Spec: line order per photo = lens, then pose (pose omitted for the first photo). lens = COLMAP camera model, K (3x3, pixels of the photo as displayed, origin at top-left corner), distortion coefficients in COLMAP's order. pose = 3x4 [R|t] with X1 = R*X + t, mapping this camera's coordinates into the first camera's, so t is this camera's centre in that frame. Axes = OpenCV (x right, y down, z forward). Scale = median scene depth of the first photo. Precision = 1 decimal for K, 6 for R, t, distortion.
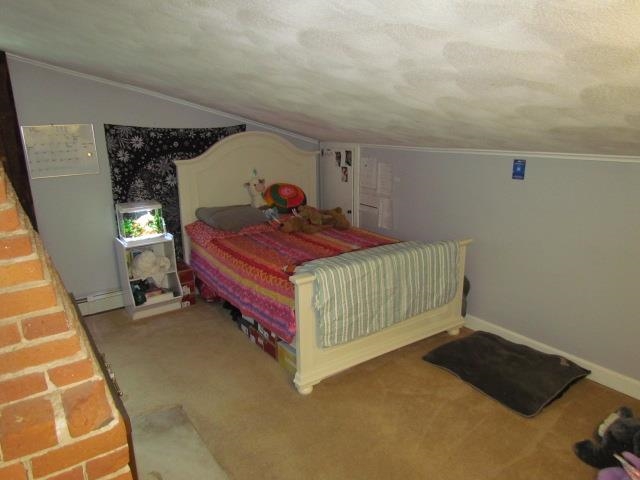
lens RADIAL K [[458.1, 0, 321.0], [0, 458.1, 239.2], [0, 0, 1]] dist [-0.025901, 0.001236]
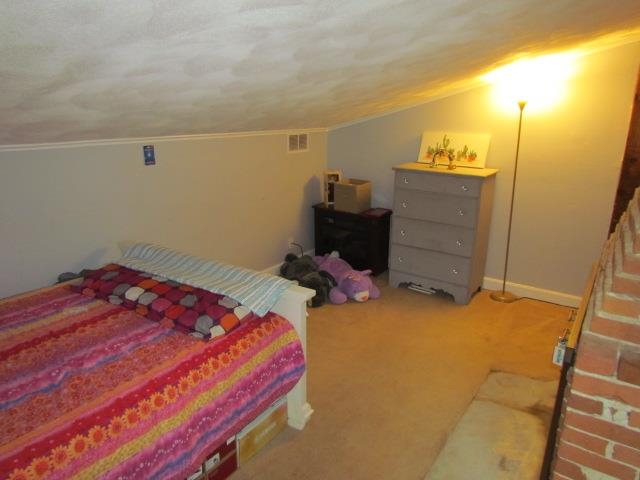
lens RADIAL K [[458.1, 0, 320.9], [0, 458.1, 240.8], [0, 0, 1]] dist [-0.025901, 0.001236]
pose [[-0.399256, -0.229654, 0.887611, -0.686209], [0.225609, 0.913743, 0.337896, -0.236825], [-0.888648, 0.335160, -0.313005, 1.038458]]
